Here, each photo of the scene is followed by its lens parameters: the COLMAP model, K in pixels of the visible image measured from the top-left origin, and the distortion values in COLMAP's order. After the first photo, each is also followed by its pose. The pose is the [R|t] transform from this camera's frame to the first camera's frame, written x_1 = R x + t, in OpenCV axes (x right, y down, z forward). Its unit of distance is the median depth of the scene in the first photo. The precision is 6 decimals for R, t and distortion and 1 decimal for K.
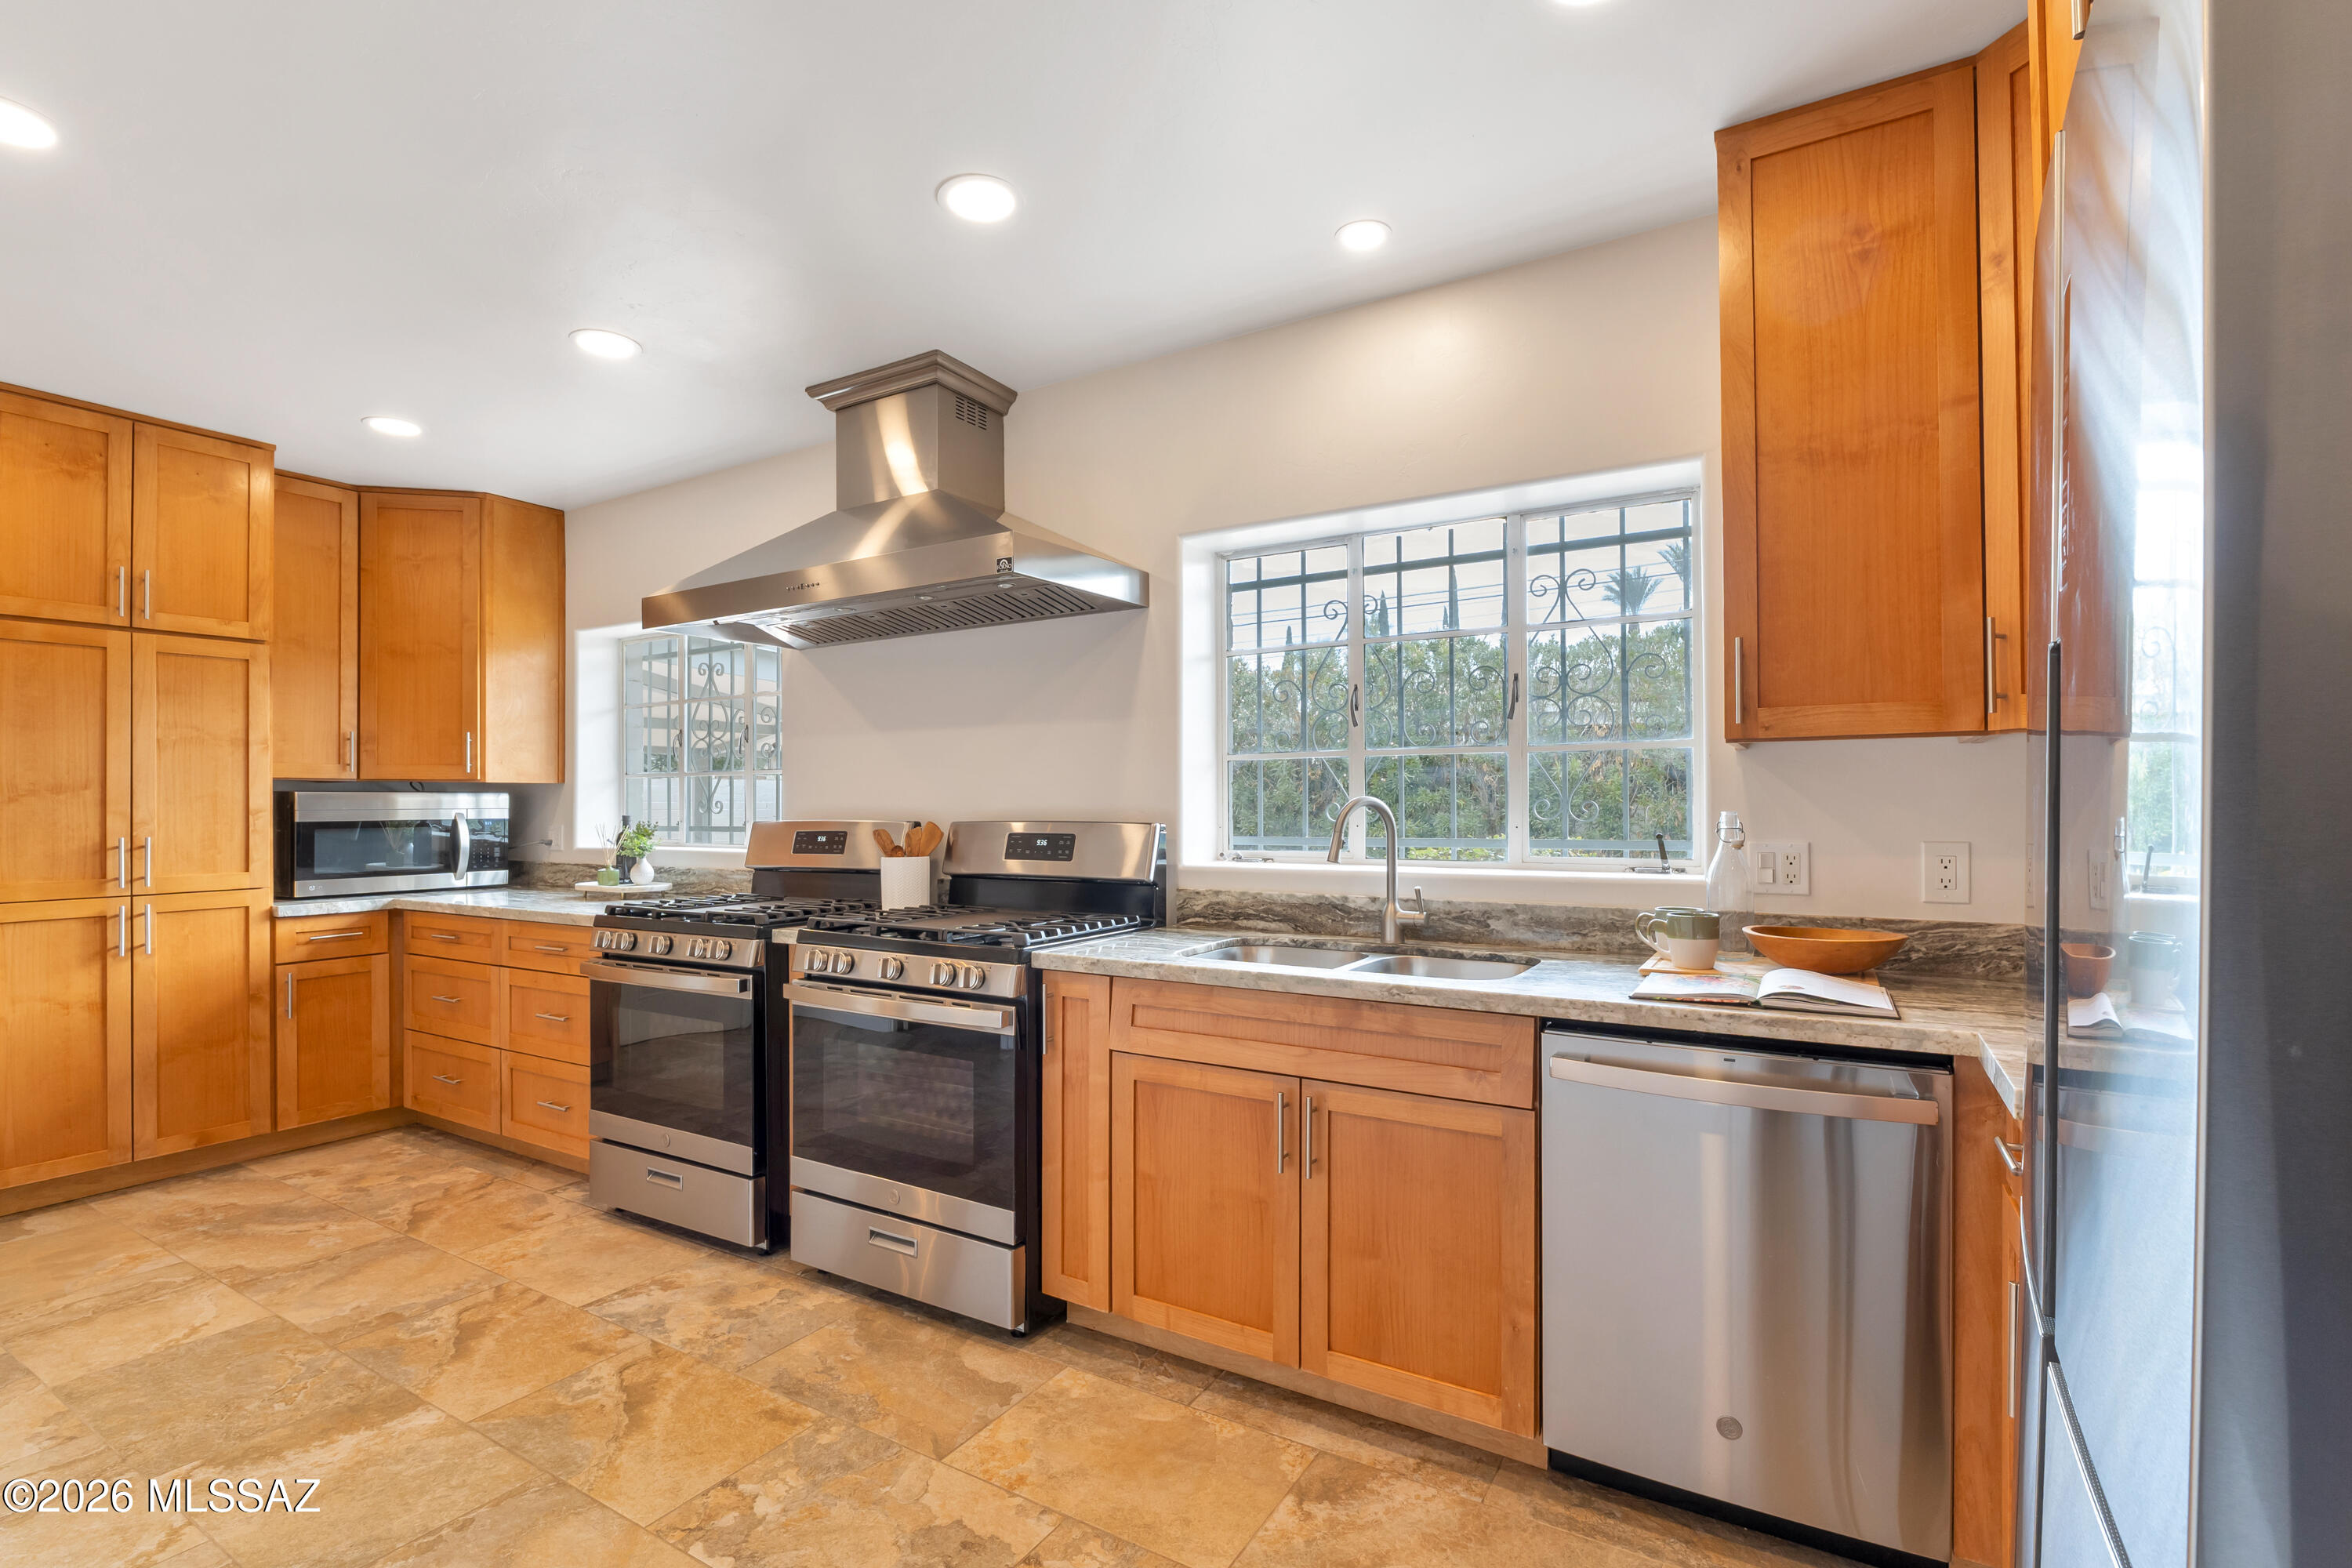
lens RADIAL K [[1076.9, 0, 1184.2], [0, 1076.9, 794.5], [0, 0, 1]] dist [-0.007154, -0.000785]
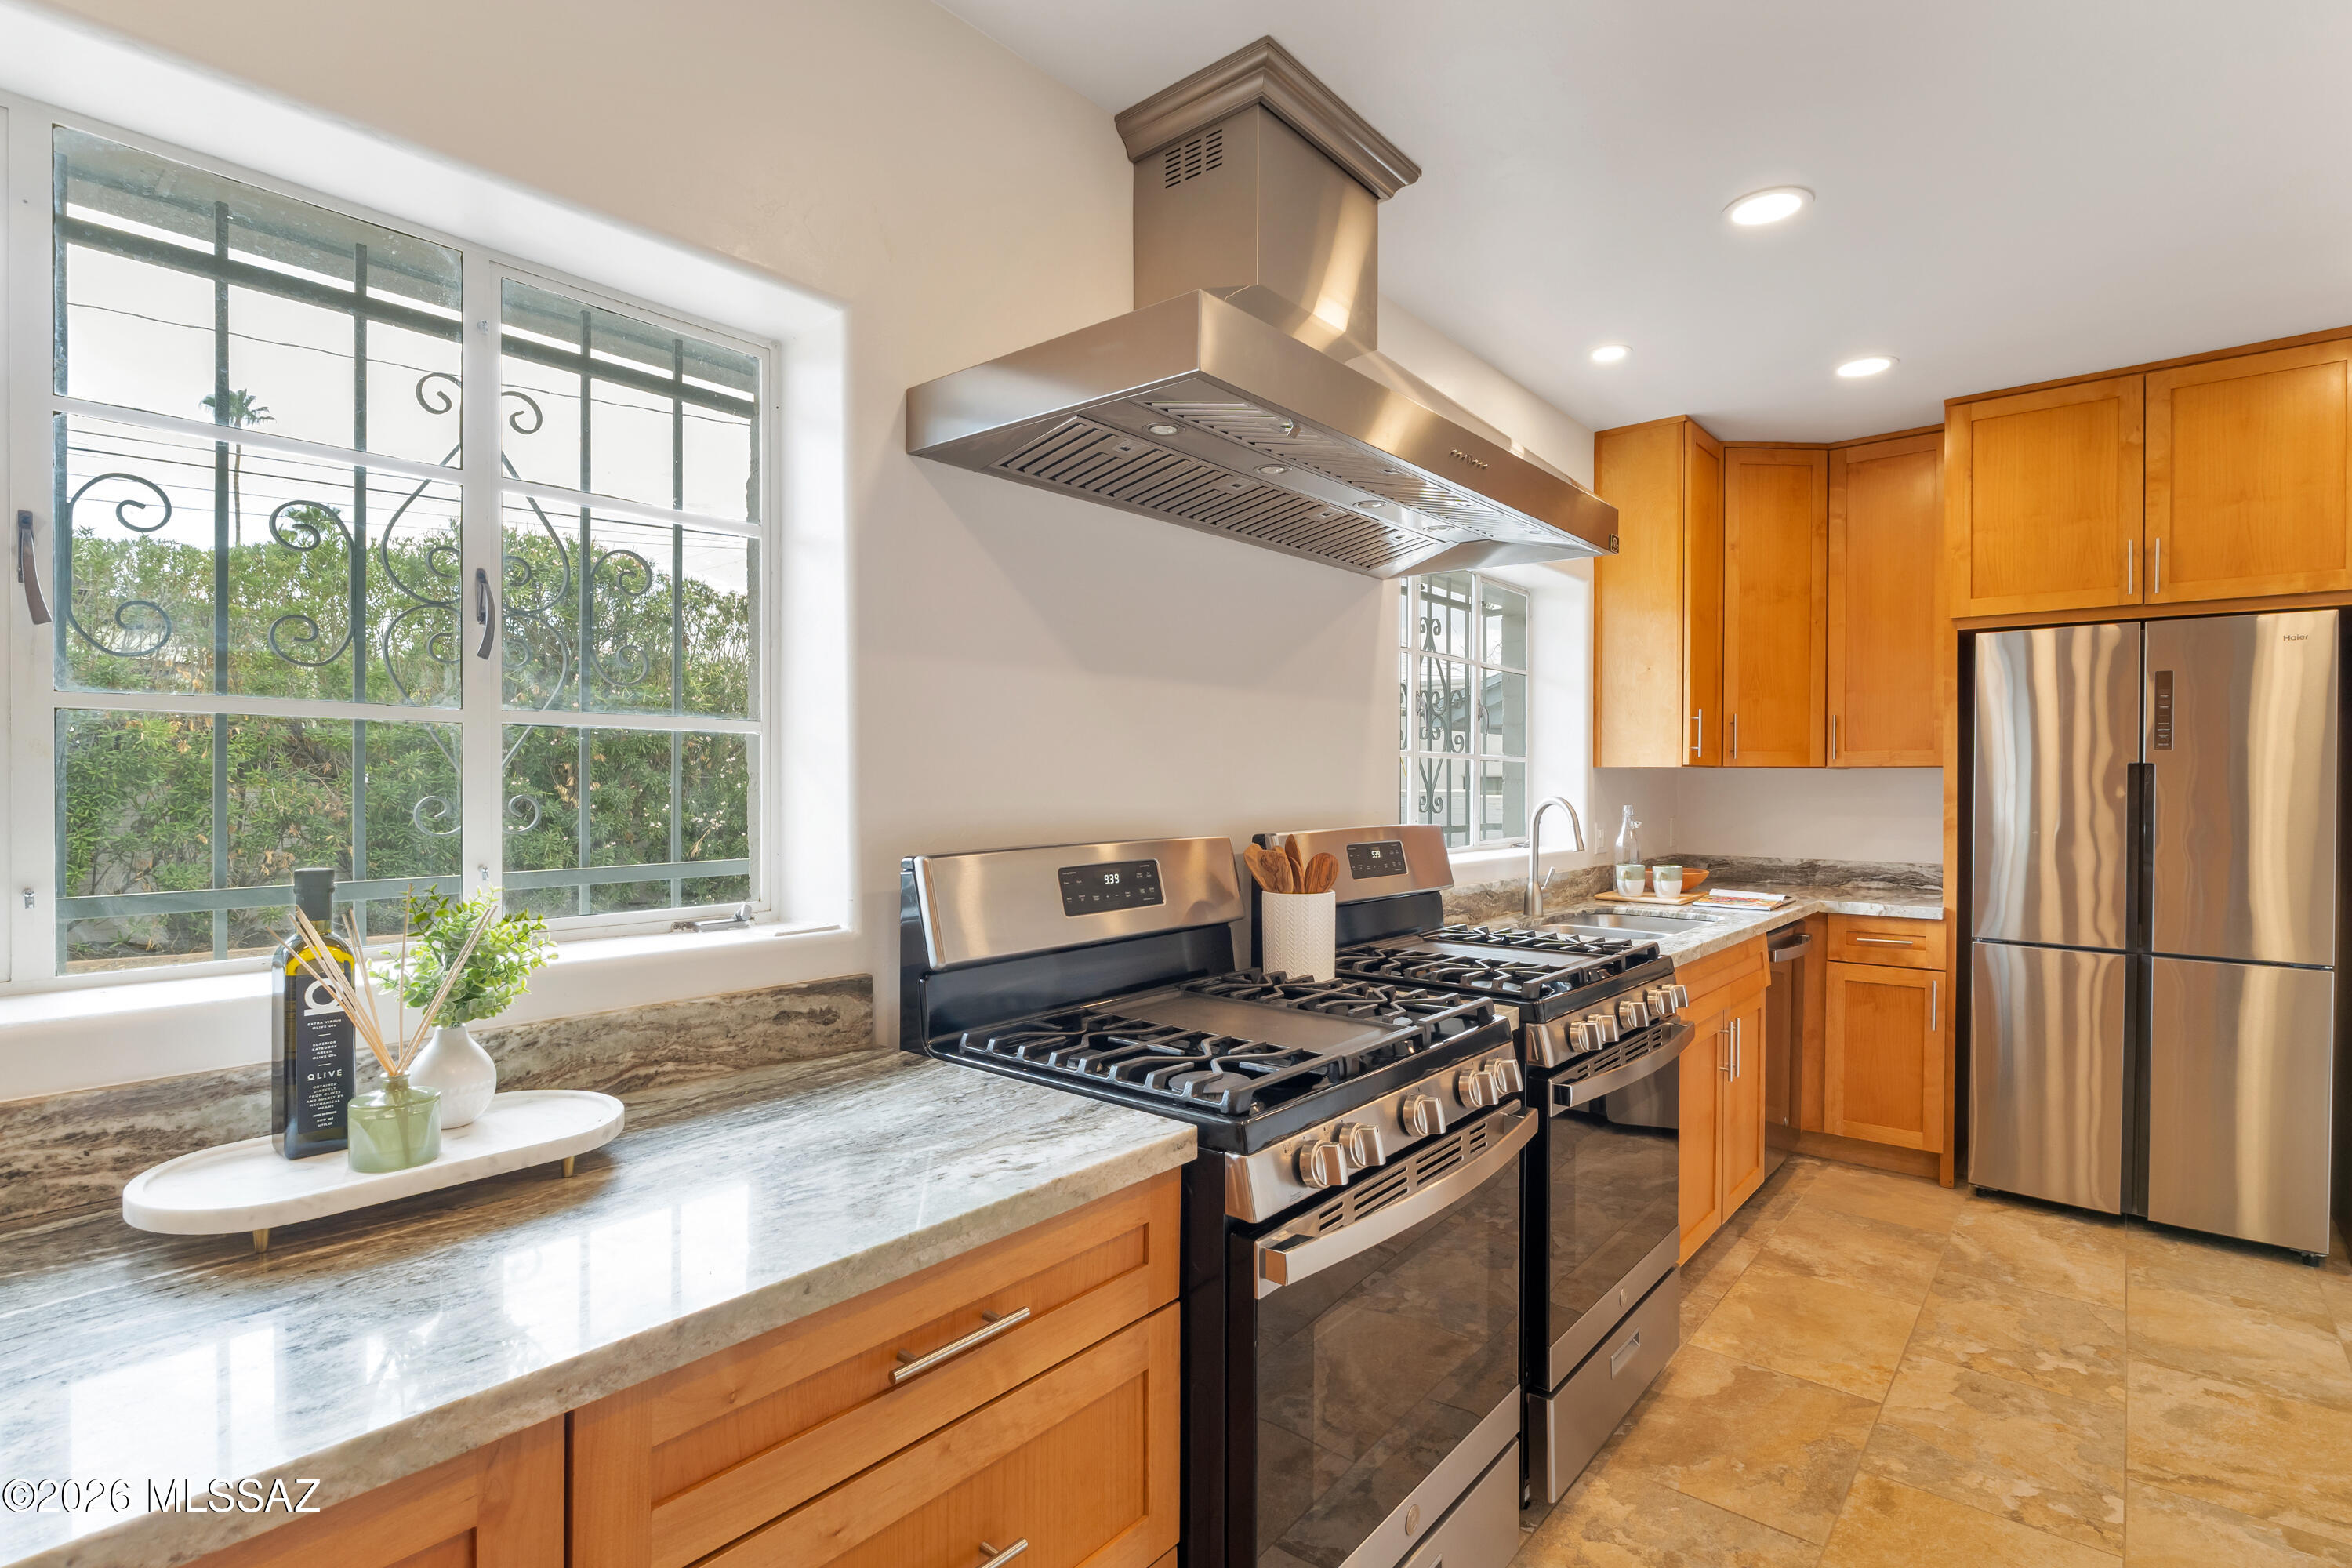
lens RADIAL K [[1167.2, 0, 1176.0], [0, 1167.2, 784.0], [0, 0, 1]] dist [-0.011034, 0.000388]
pose [[0.150239, 0.001594, 0.988648, -1.129302], [-0.016441, 0.999864, 0.000887, -0.005424], [-0.988513, -0.016388, 0.150245, 1.151653]]
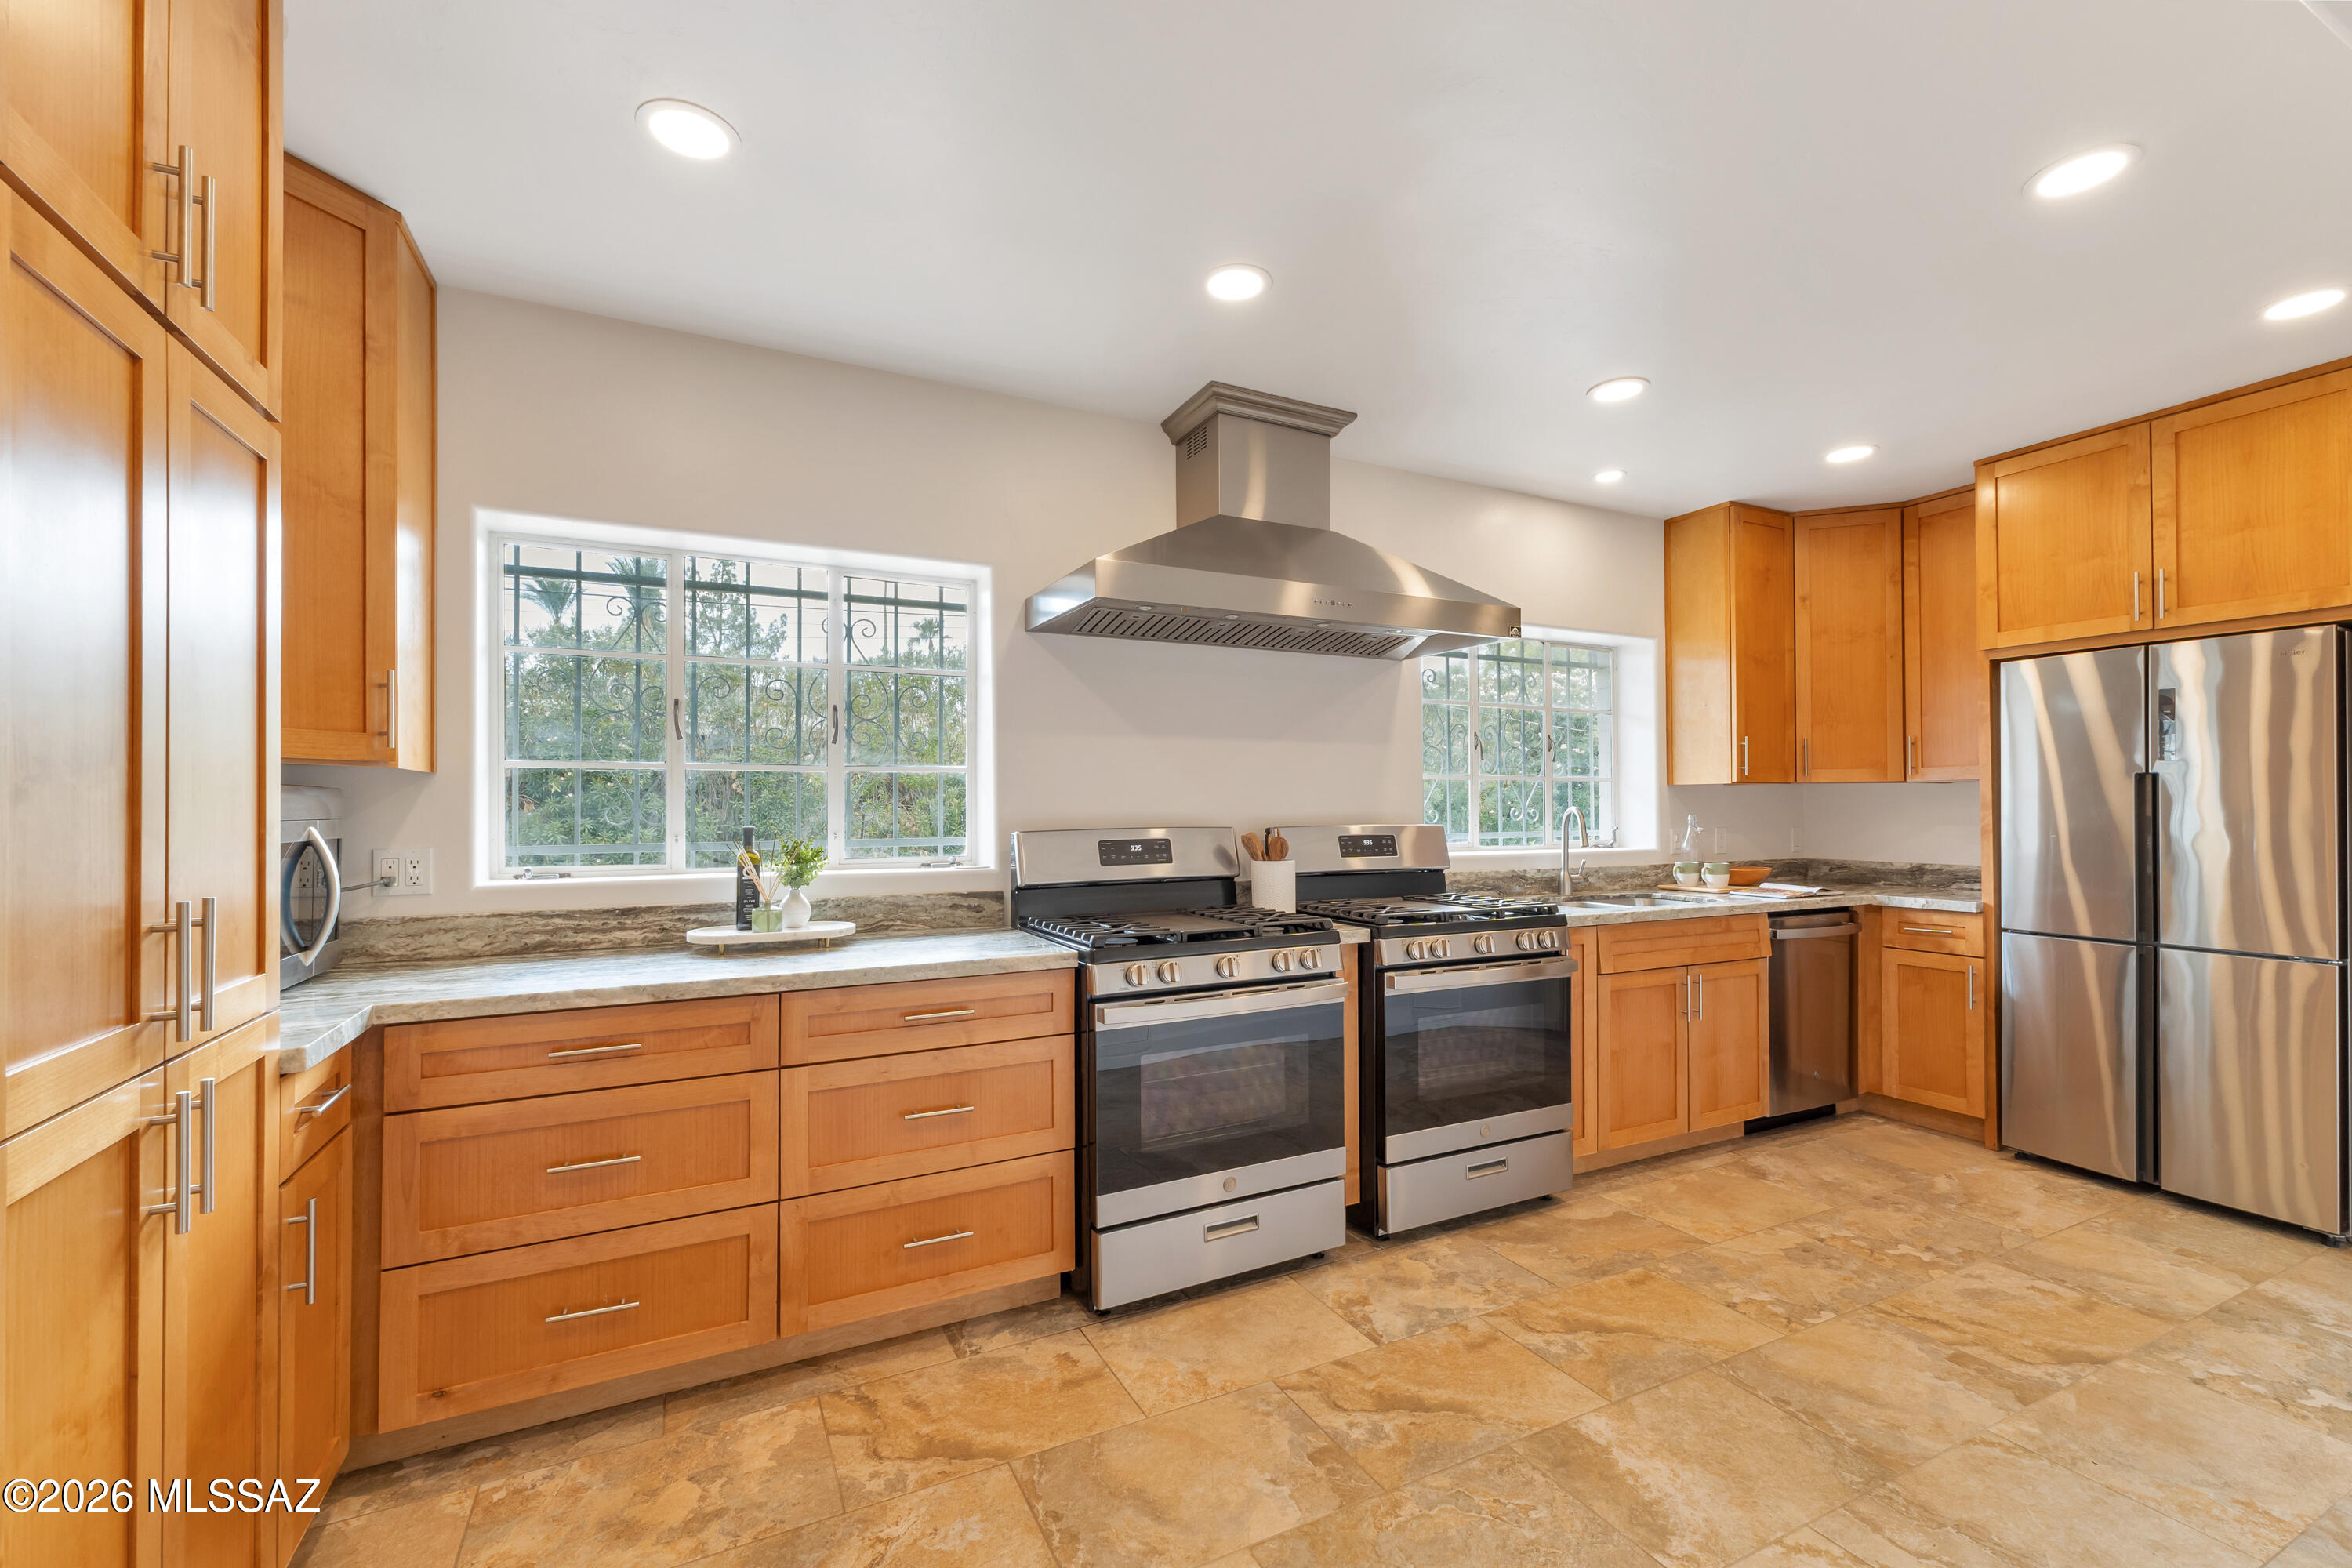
lens RADIAL K [[1008.5, 0, 1178.5], [0, 1008.5, 790.8], [0, 0, 1]] dist [0.005974, -0.000216]
pose [[0.524622, 0.016200, 0.851181, -1.375747], [-0.008674, 0.999869, -0.013684, 0.004123], [-0.851291, -0.000204, 0.524694, 0.662157]]
